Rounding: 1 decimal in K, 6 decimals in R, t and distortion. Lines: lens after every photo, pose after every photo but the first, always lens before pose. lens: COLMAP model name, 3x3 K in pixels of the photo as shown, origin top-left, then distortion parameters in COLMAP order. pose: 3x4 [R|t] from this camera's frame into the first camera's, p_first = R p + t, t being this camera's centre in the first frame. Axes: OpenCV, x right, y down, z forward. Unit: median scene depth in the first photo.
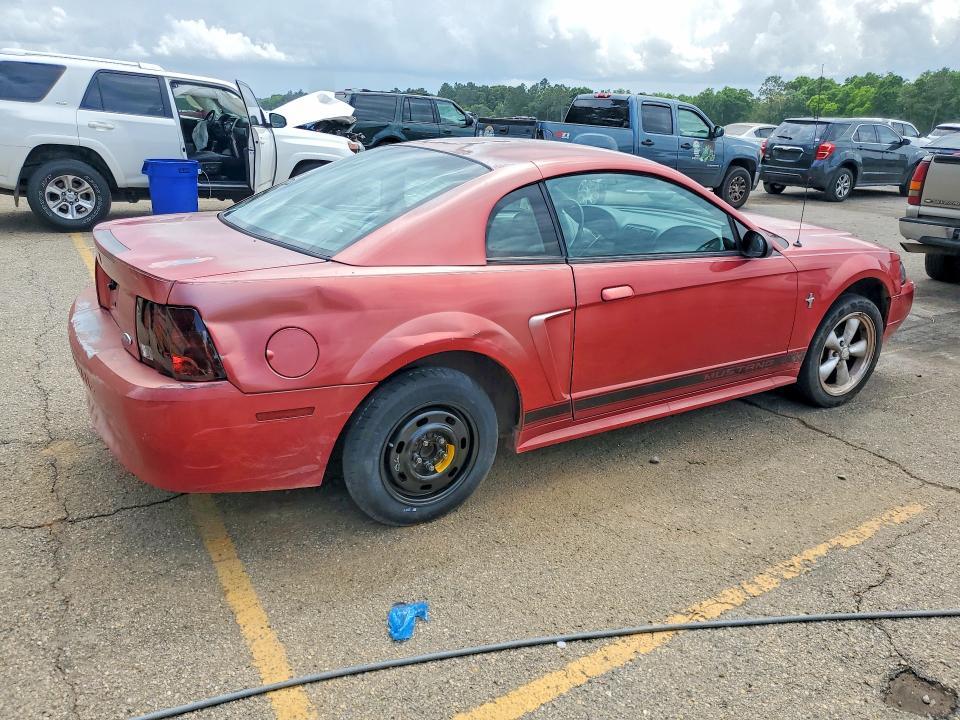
lens RADIAL K [[782.8, 0, 491.4], [0, 782.8, 356.6], [0, 0, 1]] dist [0.024863, 0.010682]
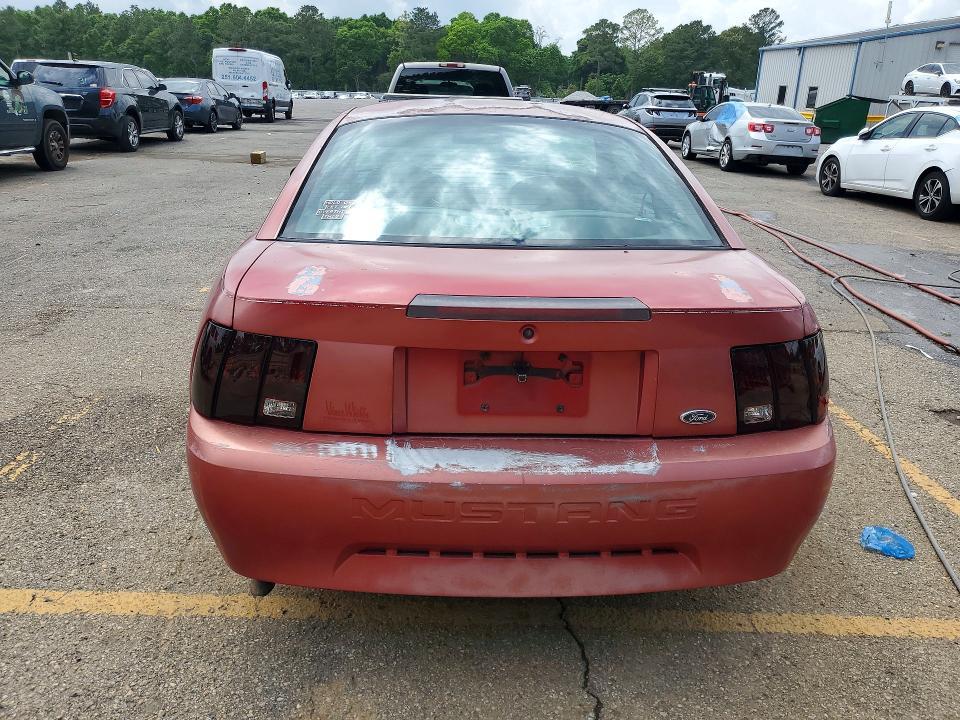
lens RADIAL K [[782.8, 0, 491.4], [0, 782.8, 356.6], [0, 0, 1]] dist [0.024863, 0.010682]
pose [[0.465578, -0.309171, 0.829247, -0.352354], [0.254729, 0.944158, 0.208997, -0.080245], [-0.847555, 0.113929, 0.518334, 0.258694]]
